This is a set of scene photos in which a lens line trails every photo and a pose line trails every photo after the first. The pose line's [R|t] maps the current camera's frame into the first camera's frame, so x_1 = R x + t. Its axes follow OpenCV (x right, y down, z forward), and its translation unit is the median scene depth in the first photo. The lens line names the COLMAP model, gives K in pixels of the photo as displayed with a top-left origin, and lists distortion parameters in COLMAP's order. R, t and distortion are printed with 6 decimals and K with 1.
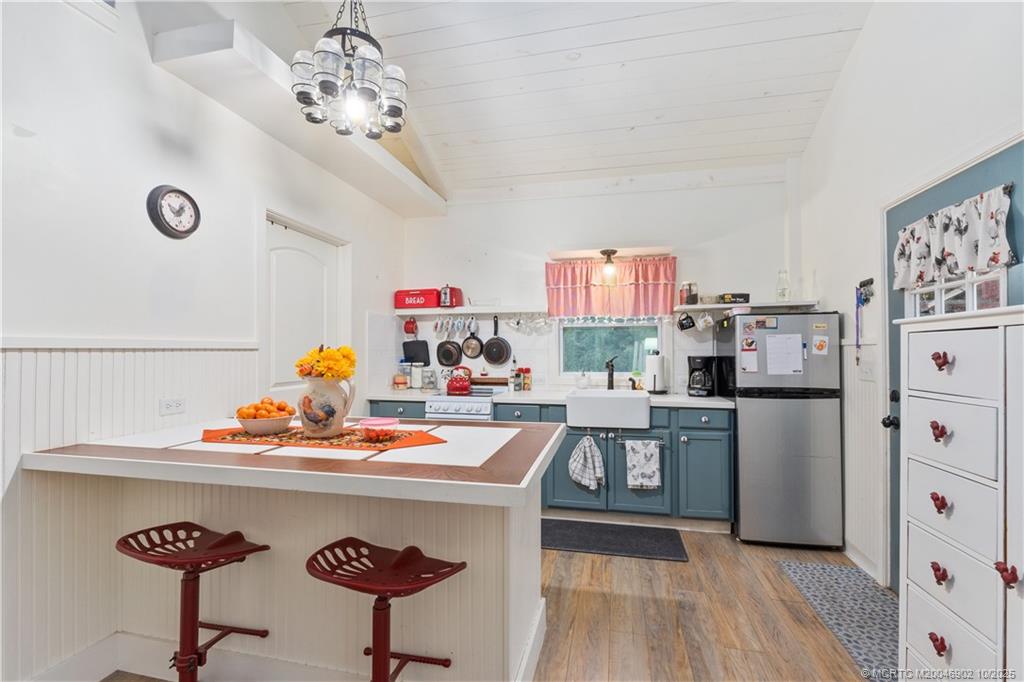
lens RADIAL K [[429.2, 0, 521.1], [0, 429.2, 346.2], [0, 0, 1]] dist [0.004918, -0.000040]
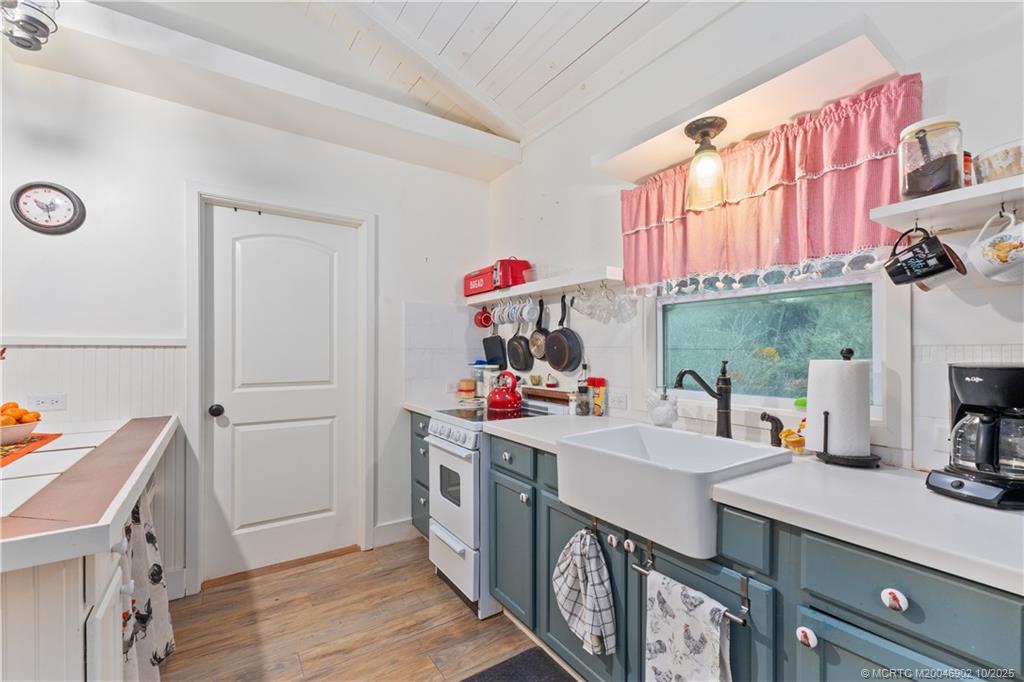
lens RADIAL K [[429.2, 0, 526.0], [0, 429.2, 351.0], [0, 0, 1]] dist [0.004918, -0.000040]
pose [[0.736589, 0.001794, -0.676338, 0.360313], [0.004006, 0.999967, 0.007016, 0.009124], [0.676328, -0.007877, 0.736558, 0.527101]]
